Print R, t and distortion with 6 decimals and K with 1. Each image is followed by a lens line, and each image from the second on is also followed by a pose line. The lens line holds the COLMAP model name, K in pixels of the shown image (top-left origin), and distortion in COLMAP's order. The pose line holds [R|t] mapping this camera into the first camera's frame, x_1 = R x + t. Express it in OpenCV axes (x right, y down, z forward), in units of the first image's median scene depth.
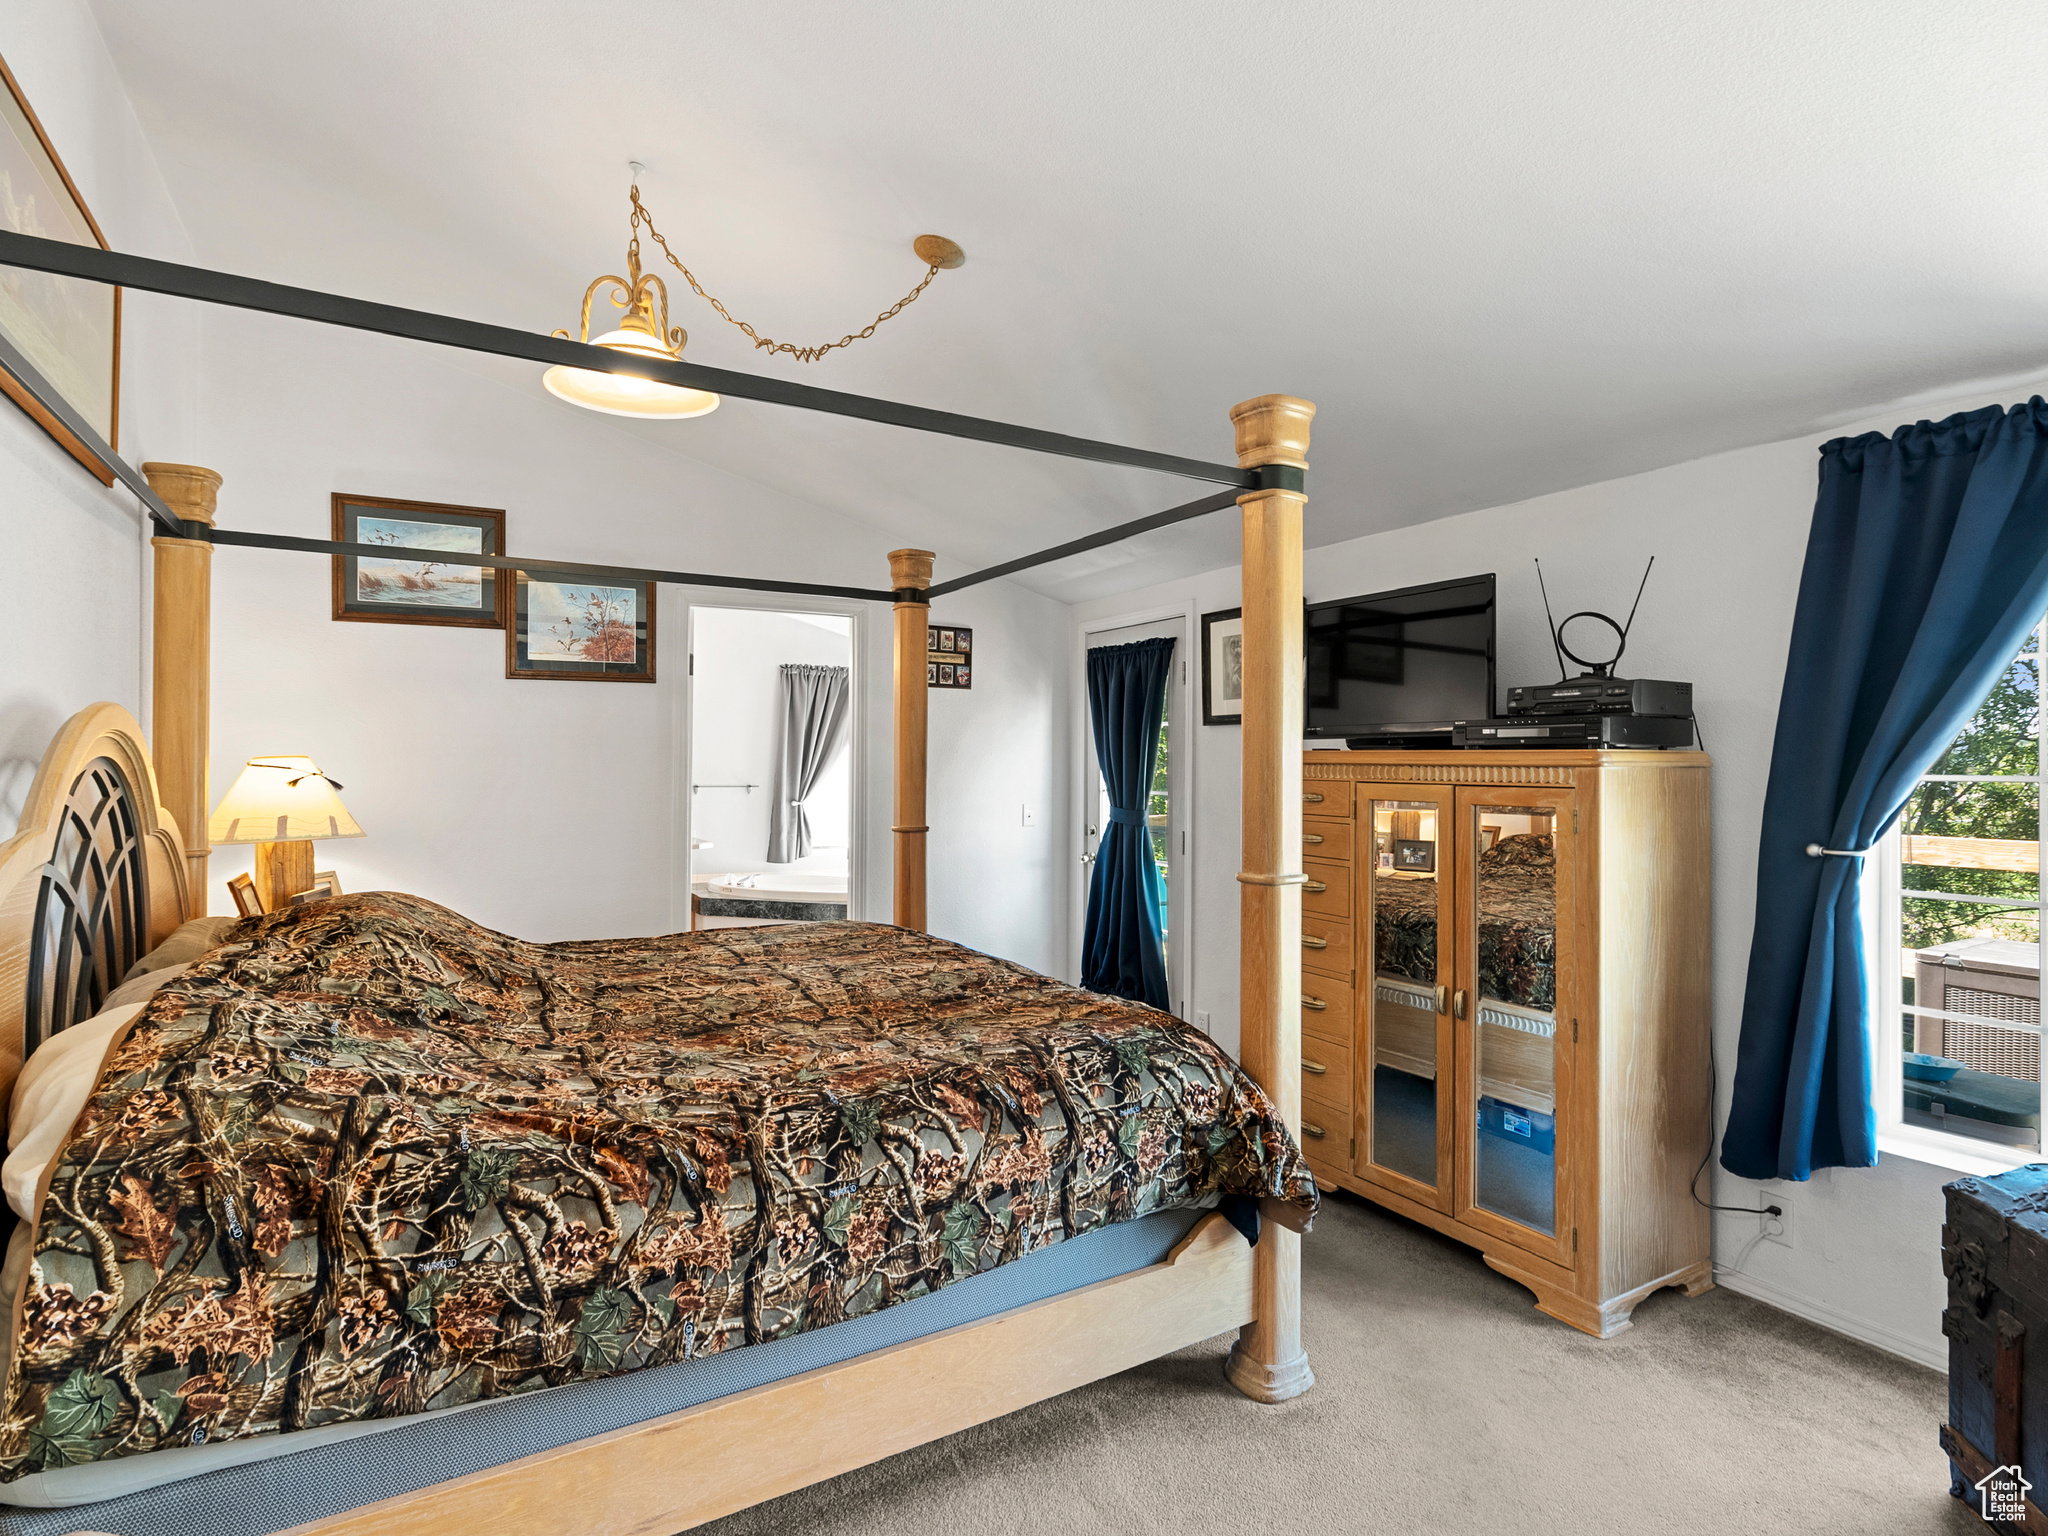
lens RADIAL K [[1062.3, 0, 1033.9], [0, 1062.3, 757.1], [0, 0, 1]] dist [-0.003181, 0.002742]
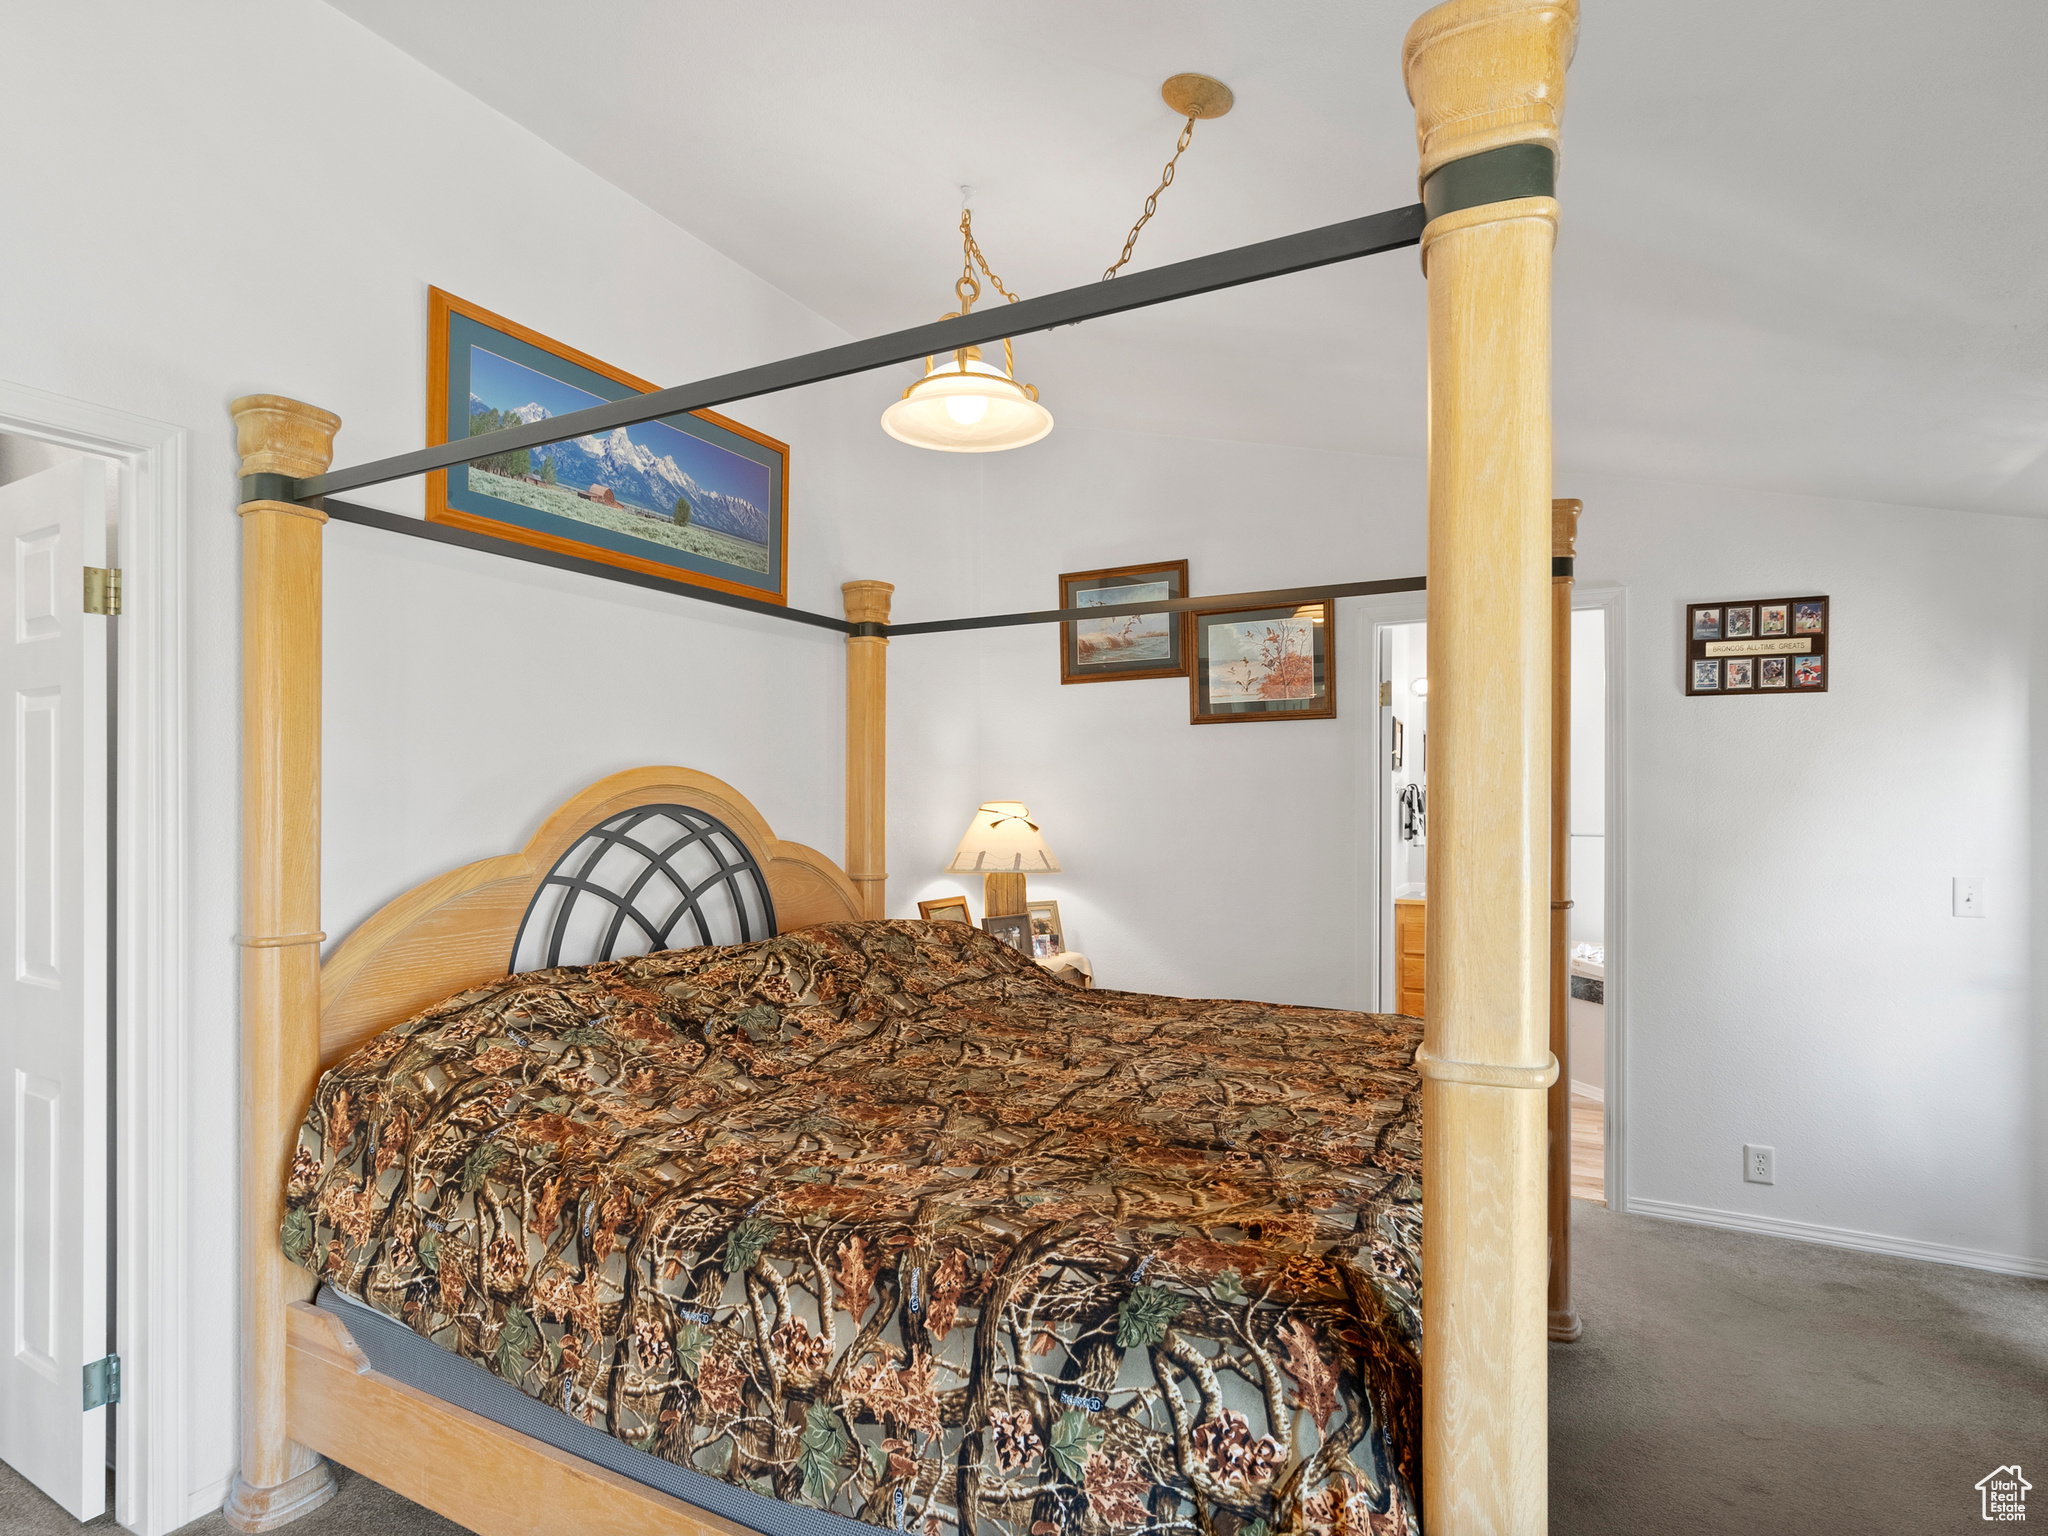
lens RADIAL K [[1062.3, 0, 1006.1], [0, 1062.3, 798.7], [0, 0, 1]] dist [-0.003181, 0.002742]
pose [[0.520254, -0.004878, -0.853998, 0.593769], [0.004257, 0.999986, -0.003119, -0.000714], [0.854001, -0.002013, 0.520268, 0.679350]]
